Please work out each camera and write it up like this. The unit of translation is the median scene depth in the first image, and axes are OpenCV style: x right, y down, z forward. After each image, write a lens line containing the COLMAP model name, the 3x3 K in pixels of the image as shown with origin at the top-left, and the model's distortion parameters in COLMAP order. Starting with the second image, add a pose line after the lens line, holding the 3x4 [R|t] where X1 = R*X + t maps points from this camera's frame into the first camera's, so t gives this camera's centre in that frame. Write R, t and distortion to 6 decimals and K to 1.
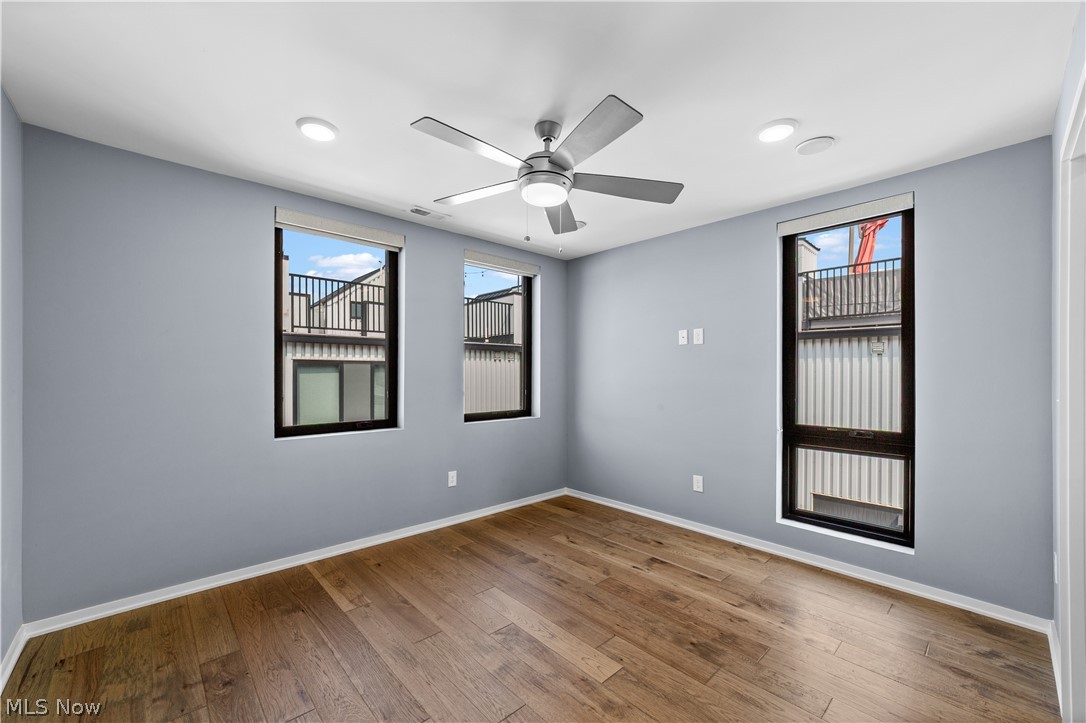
lens RADIAL K [[430.5, 0, 533.7], [0, 430.5, 371.6], [0, 0, 1]] dist [-0.011564, 0.008003]
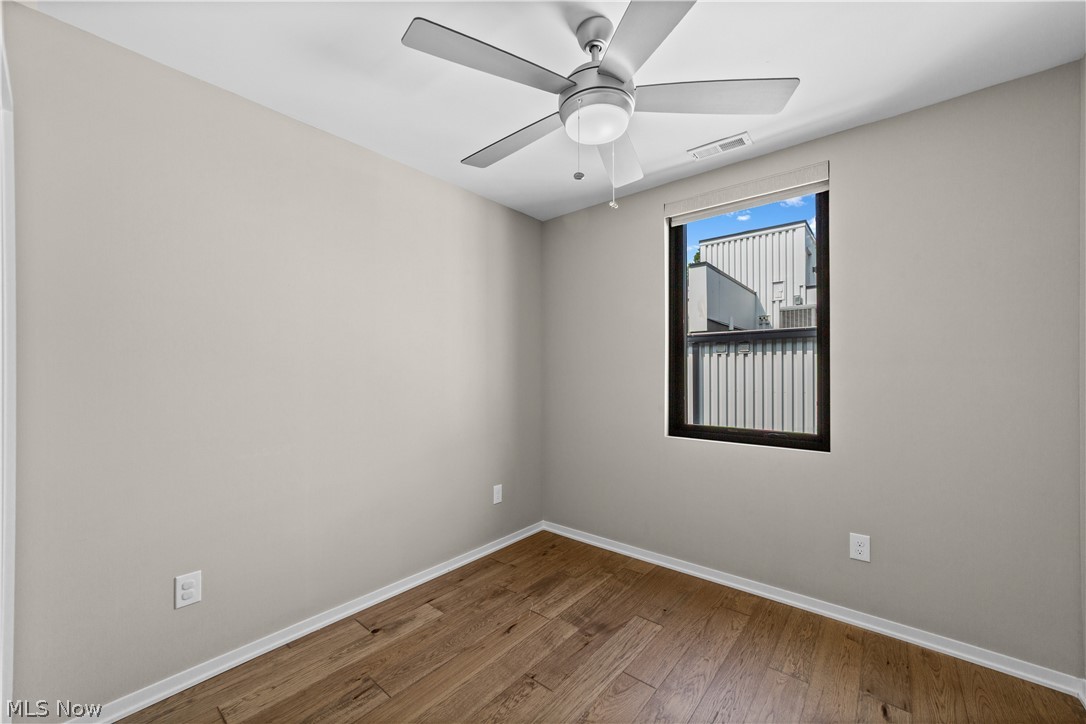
lens RADIAL K [[423.2, 0, 541.0], [0, 423.2, 366.1], [0, 0, 1]] dist [-0.017059, 0.006738]
pose [[0.152166, -0.015446, -0.988234, 0.379929], [0.001892, 0.999881, -0.015337, 0.007007], [0.988353, 0.000464, 0.152177, 0.558719]]
